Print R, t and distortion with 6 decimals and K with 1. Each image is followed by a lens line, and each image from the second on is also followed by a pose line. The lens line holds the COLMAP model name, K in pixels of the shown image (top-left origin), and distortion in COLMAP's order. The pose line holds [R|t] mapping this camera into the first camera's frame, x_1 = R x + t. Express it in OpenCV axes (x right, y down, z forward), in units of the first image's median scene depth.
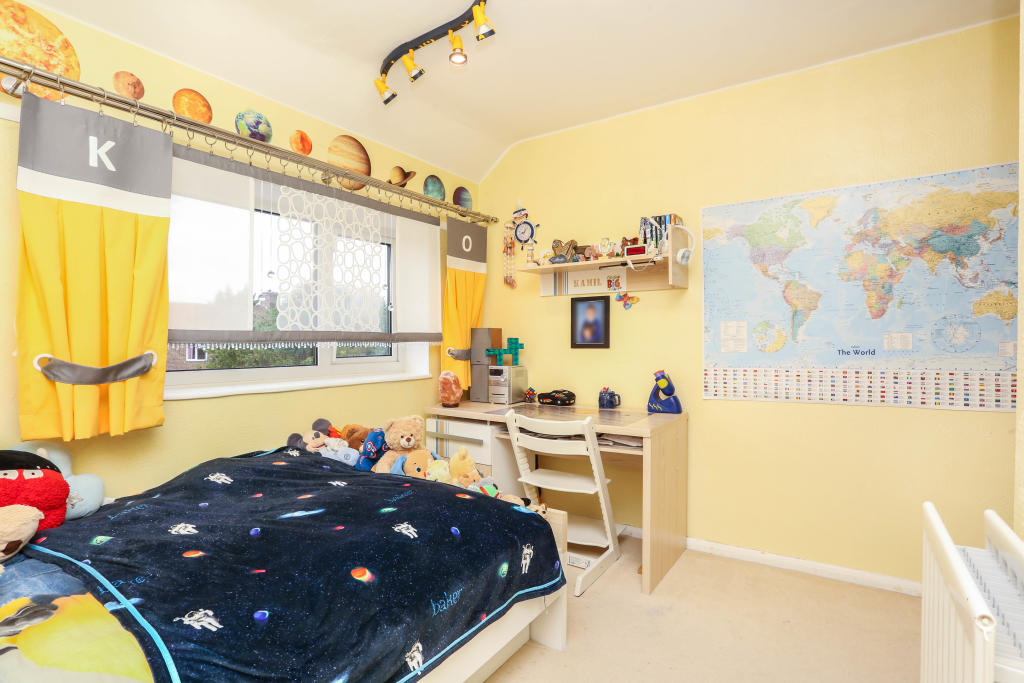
lens RADIAL K [[518.7, 0, 512.0], [0, 518.7, 341.5], [0, 0, 1]] dist [-0.002056, 0.000248]
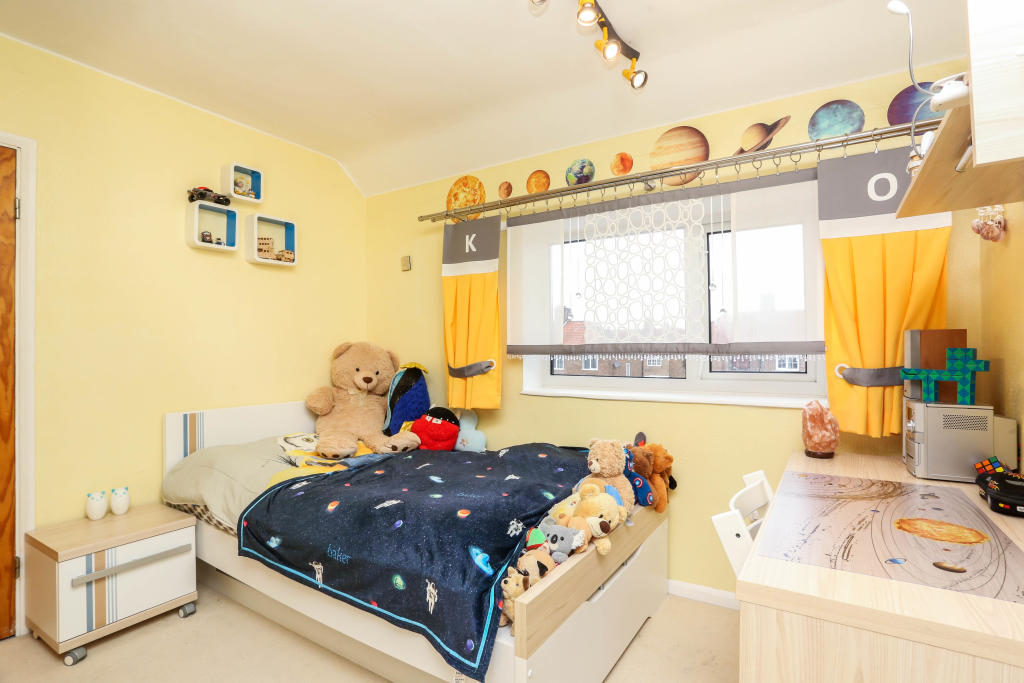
lens RADIAL K [[510.6, 0, 514.1], [0, 510.6, 349.2], [0, 0, 1]] dist [-0.042871, 0.000354]
pose [[0.023347, -0.004305, -0.999718, 0.634584], [-0.002559, 0.999987, -0.004366, -0.004014], [0.999724, 0.002661, 0.023335, 0.788001]]
